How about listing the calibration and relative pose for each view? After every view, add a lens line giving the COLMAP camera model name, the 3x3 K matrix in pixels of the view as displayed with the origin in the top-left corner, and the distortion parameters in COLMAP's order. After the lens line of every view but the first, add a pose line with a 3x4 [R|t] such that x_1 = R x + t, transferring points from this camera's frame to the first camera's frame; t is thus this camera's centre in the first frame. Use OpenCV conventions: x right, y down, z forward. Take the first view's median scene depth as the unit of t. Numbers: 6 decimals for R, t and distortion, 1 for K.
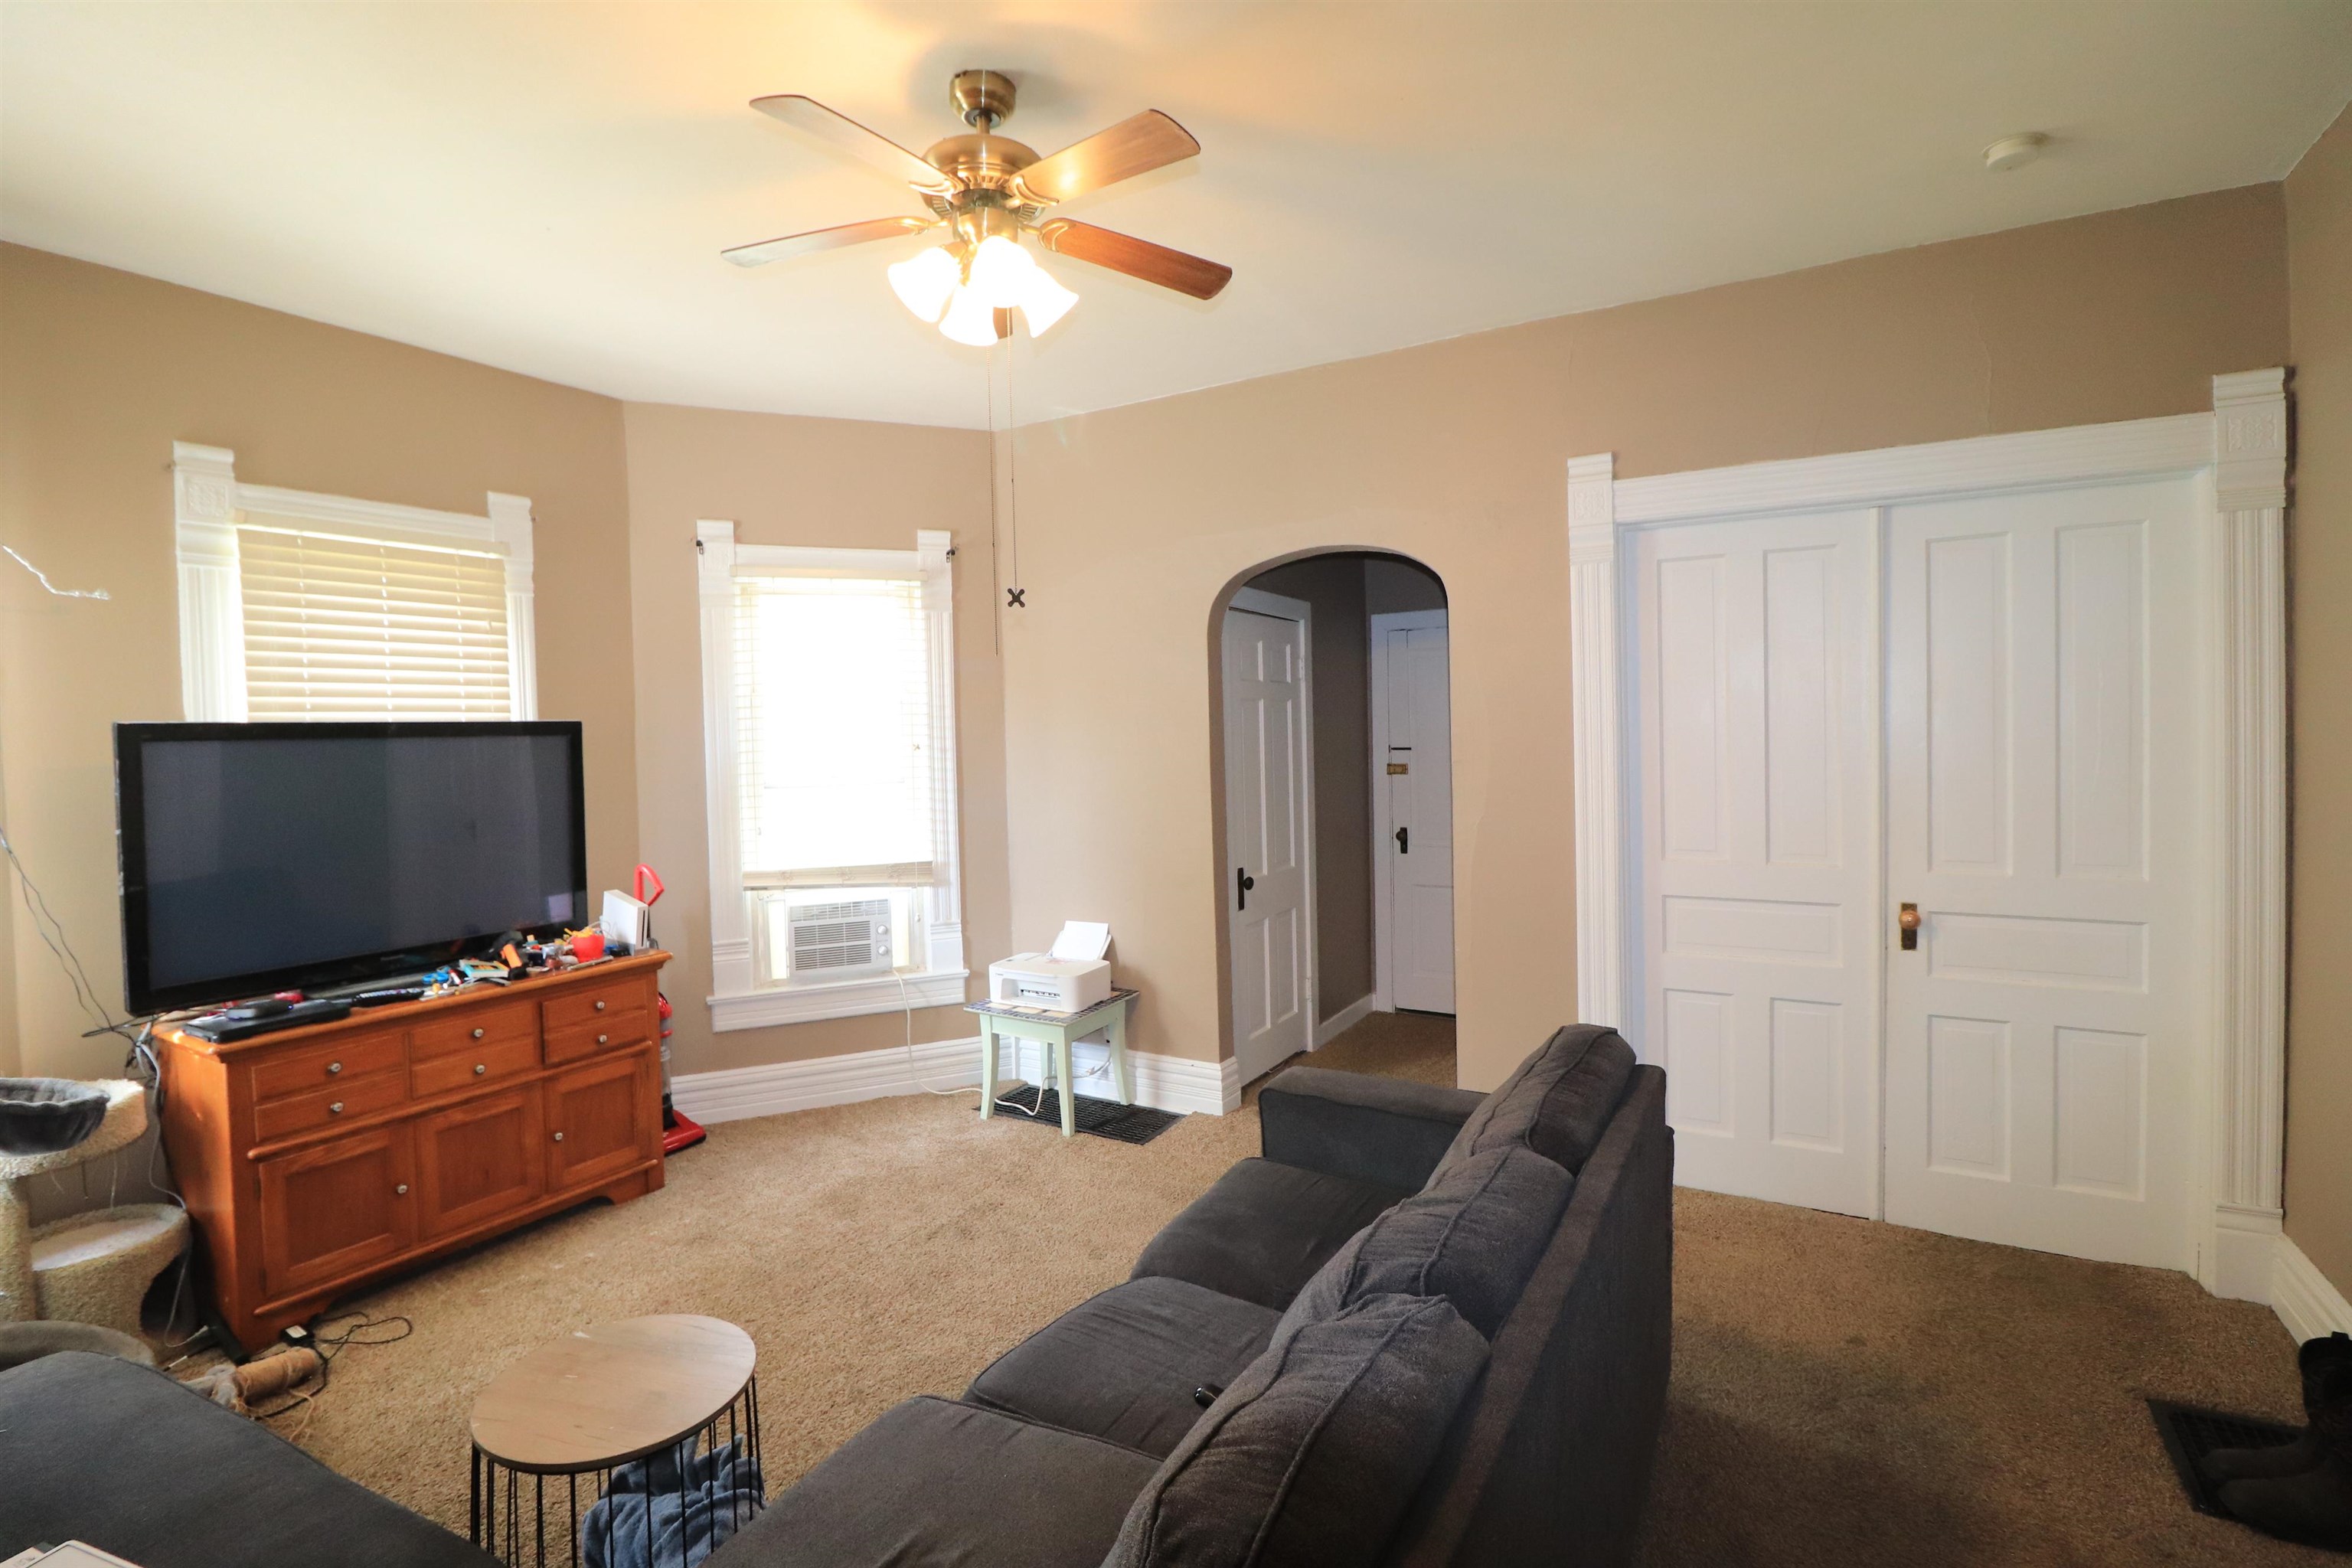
lens RADIAL K [[1093.9, 0, 1175.5], [0, 1093.9, 772.3], [0, 0, 1]] dist [-0.011498, -0.002574]
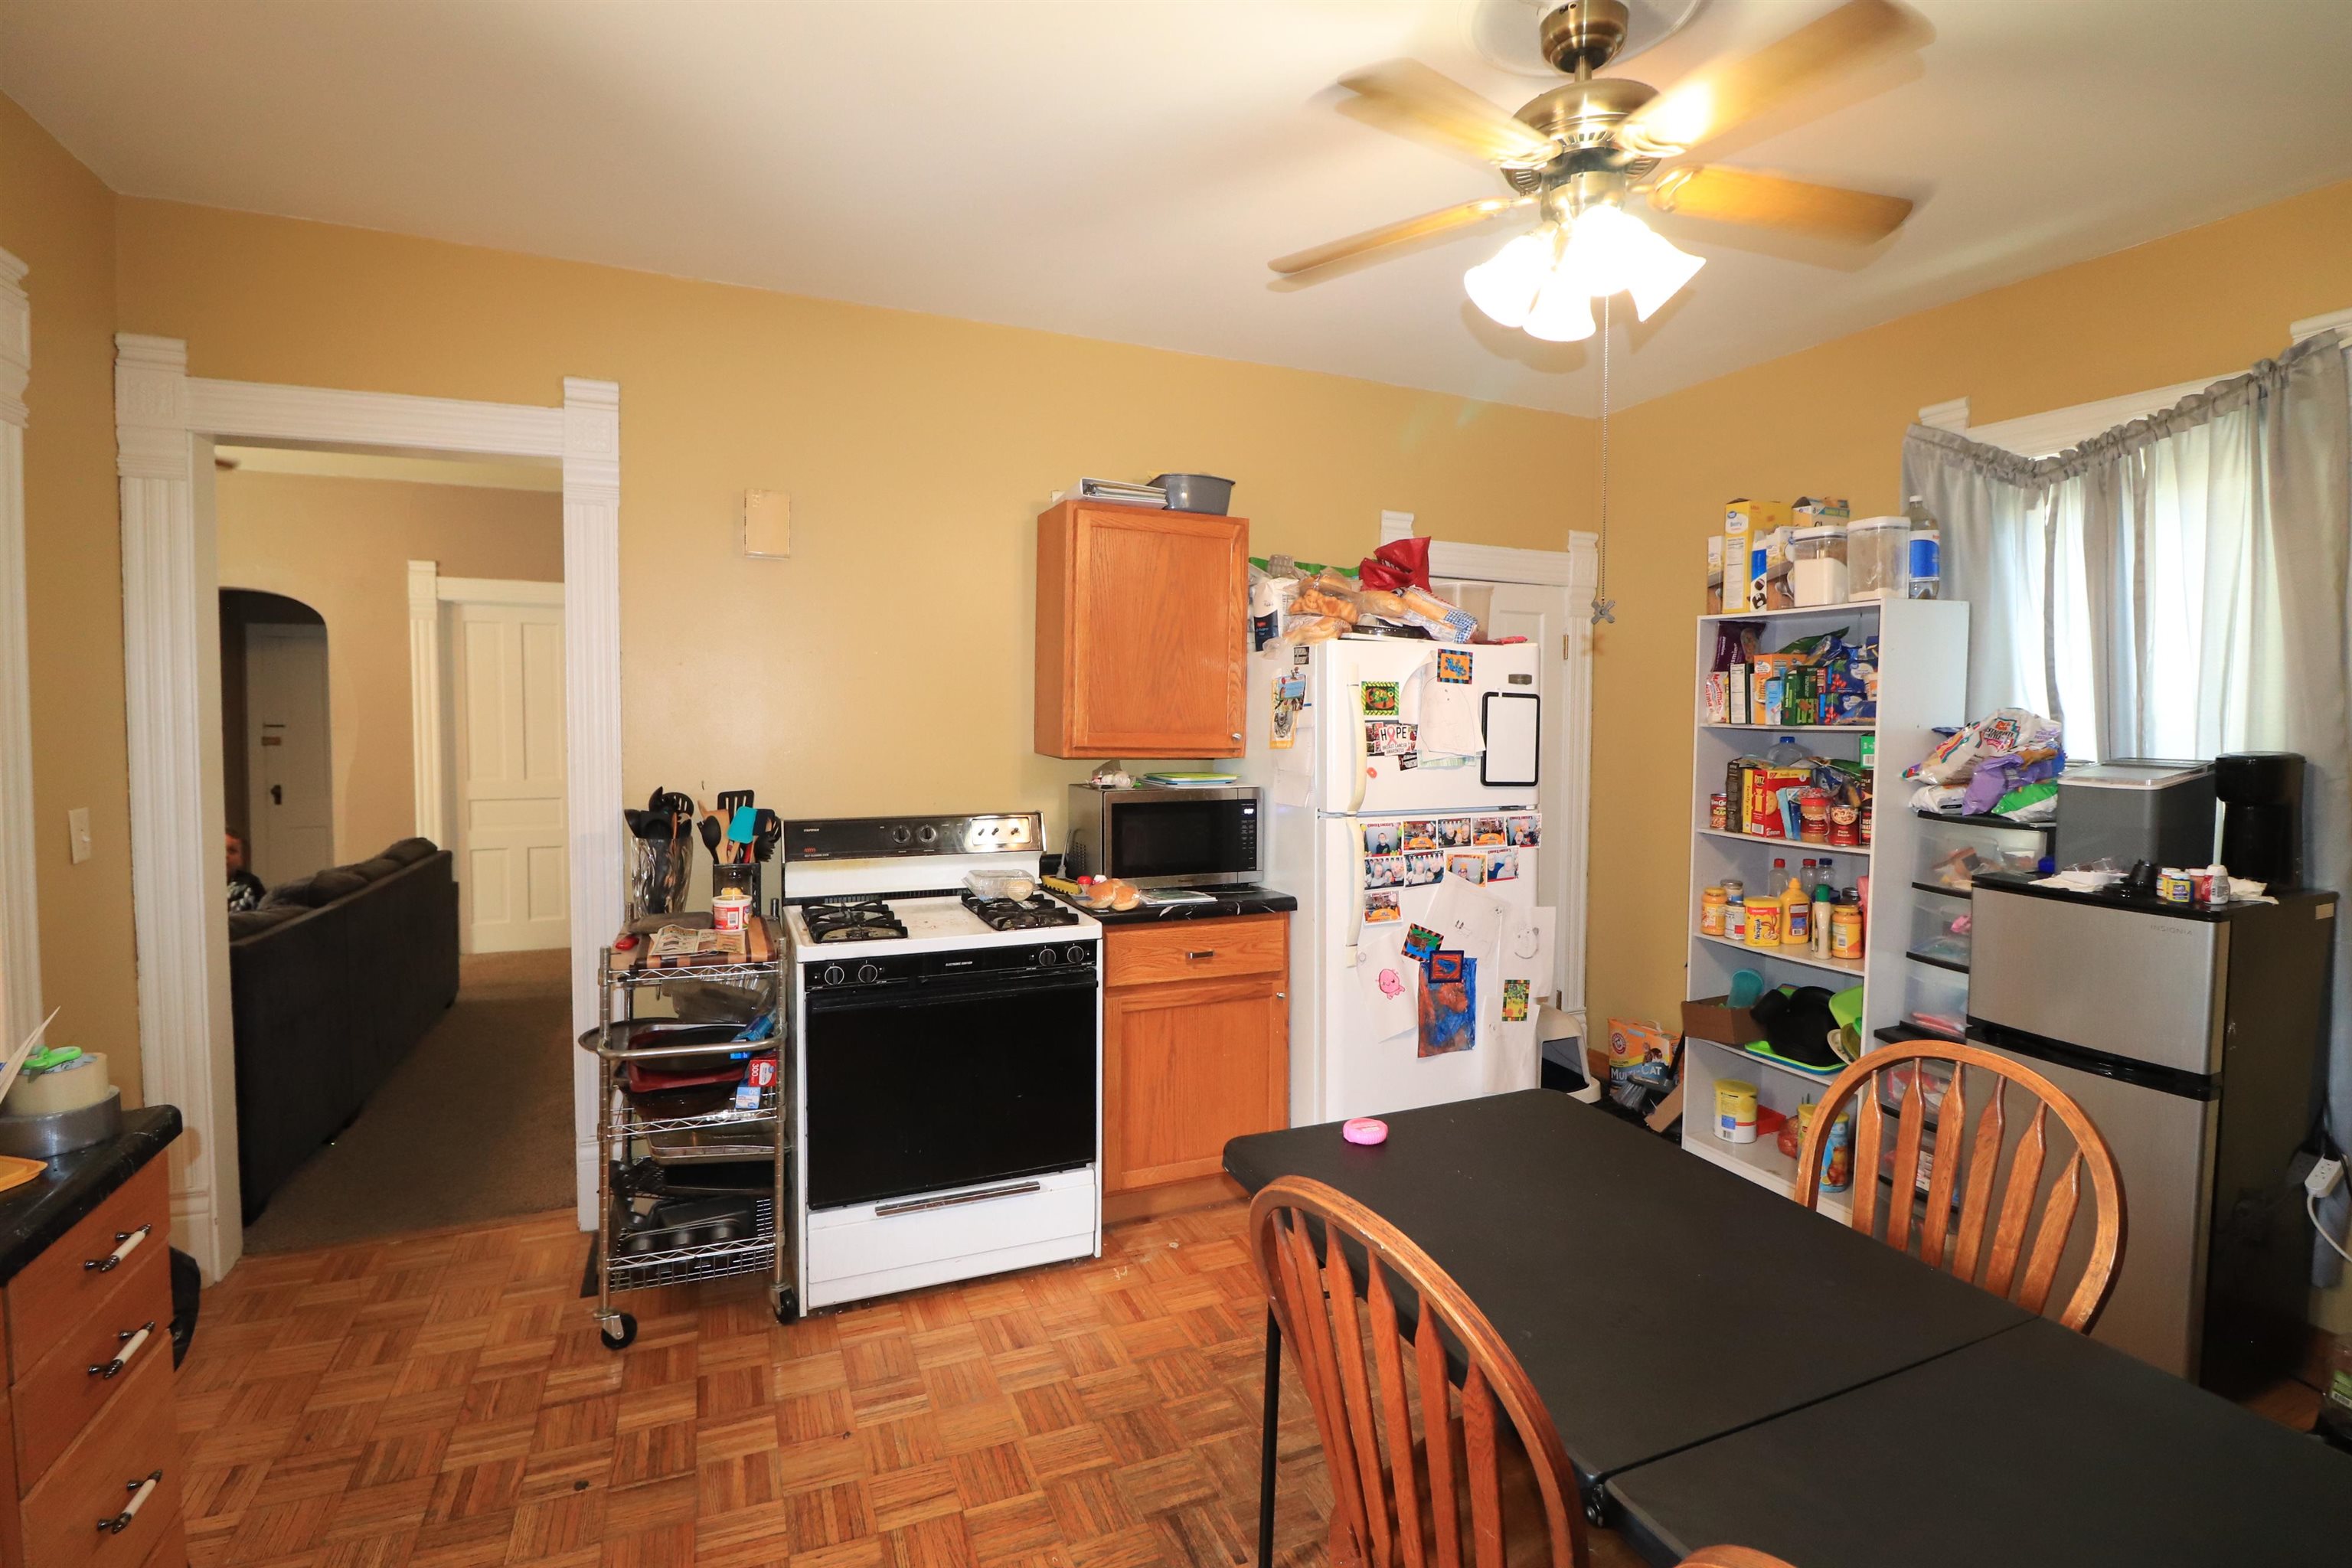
lens RADIAL K [[1093.9, 0, 1174.3], [0, 1093.9, 777.6], [0, 0, 1]] dist [-0.011498, -0.002574]
pose [[0.583950, -0.023158, 0.811459, -0.356870], [0.014738, 0.999731, 0.017926, 0.052956], [-0.811656, 0.001491, 0.584134, -1.050900]]
